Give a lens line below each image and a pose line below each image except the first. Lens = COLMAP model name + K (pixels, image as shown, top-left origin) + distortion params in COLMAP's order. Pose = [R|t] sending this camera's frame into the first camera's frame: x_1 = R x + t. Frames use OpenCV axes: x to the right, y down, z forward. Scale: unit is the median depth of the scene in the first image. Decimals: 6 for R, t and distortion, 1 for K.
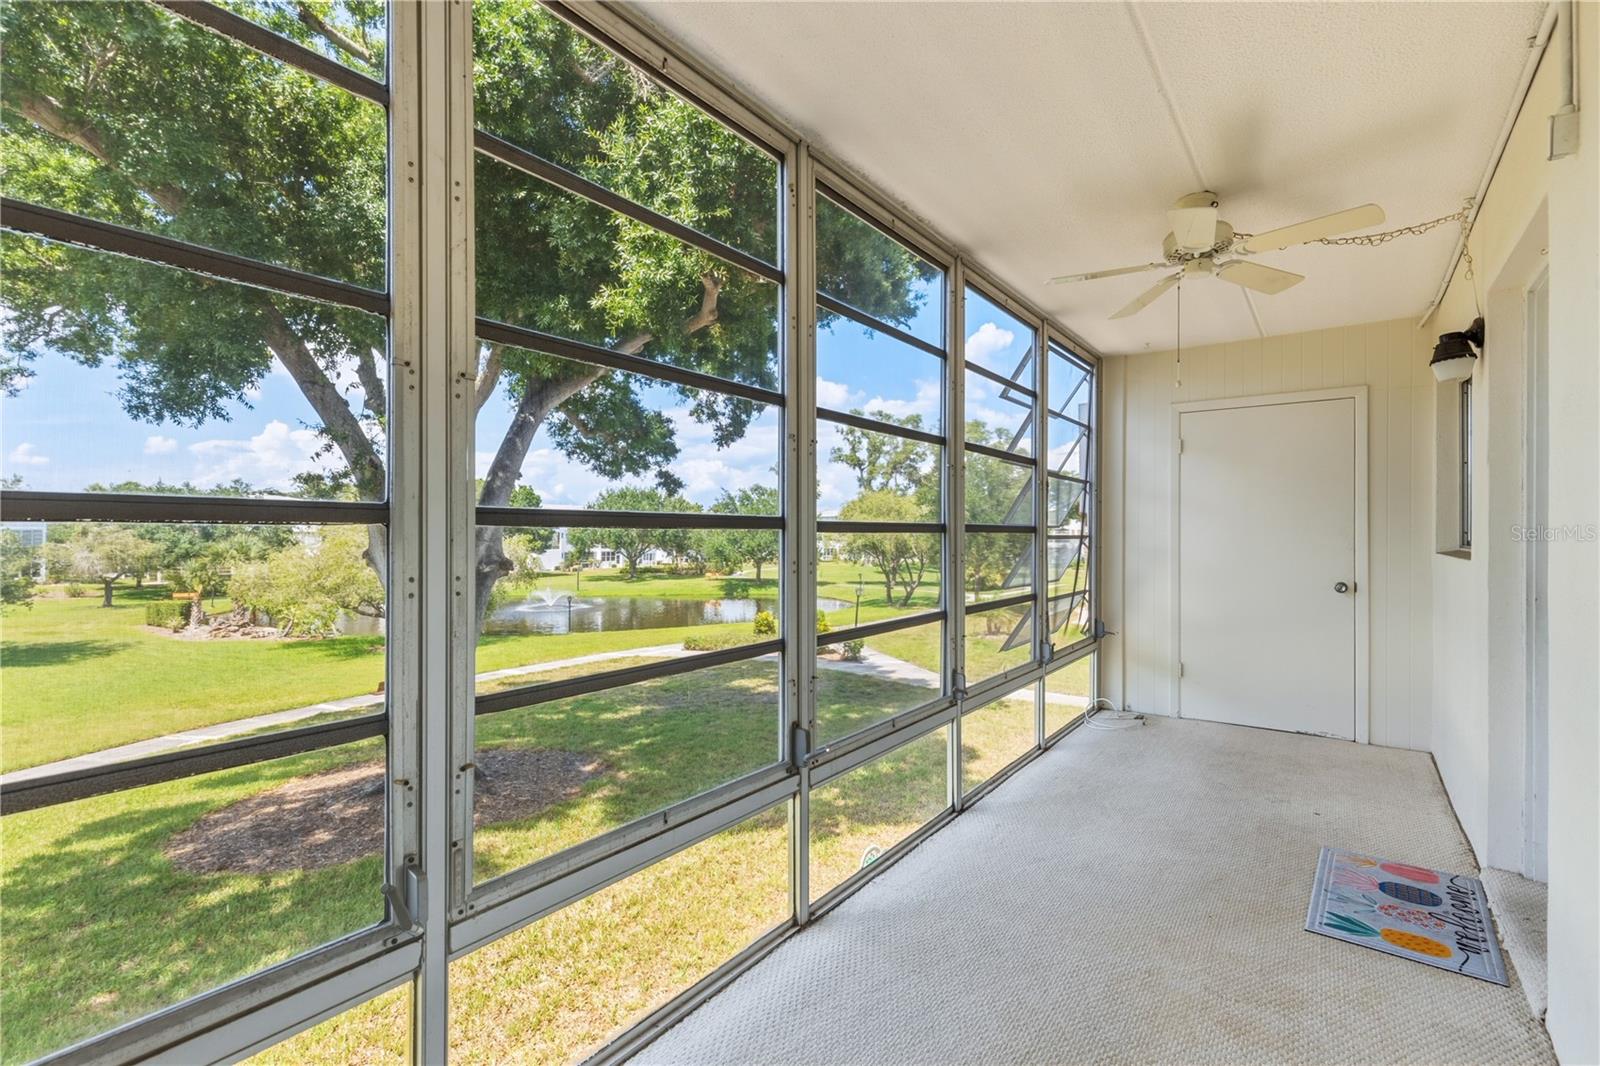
lens RADIAL K [[732.3, 0, 794.3], [0, 732.3, 534.3], [0, 0, 1]] dist [0.002319, 0.000161]
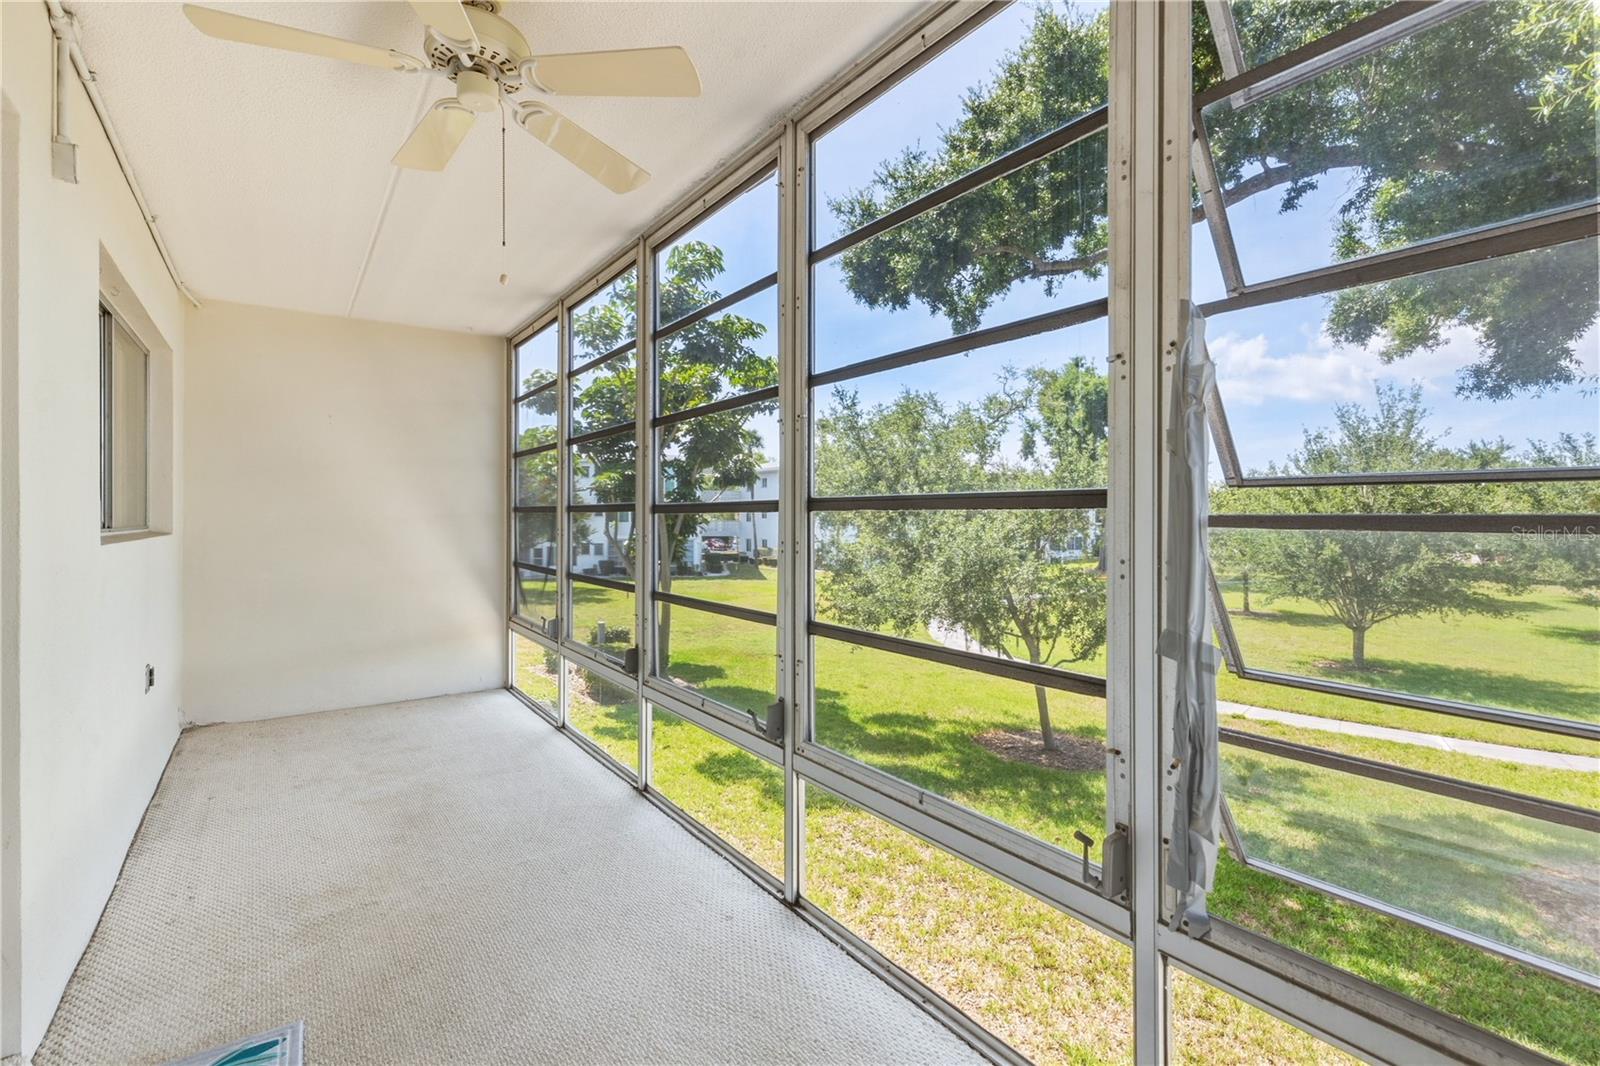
lens RADIAL K [[732.3, 0, 794.3], [0, 732.3, 534.3], [0, 0, 1]] dist [0.002319, 0.000161]
pose [[-0.314601, 0.022389, -0.948960, 0.849663], [-0.002475, 0.999699, 0.024407, 0.003735], [0.949221, 0.010027, -0.314451, 1.171454]]
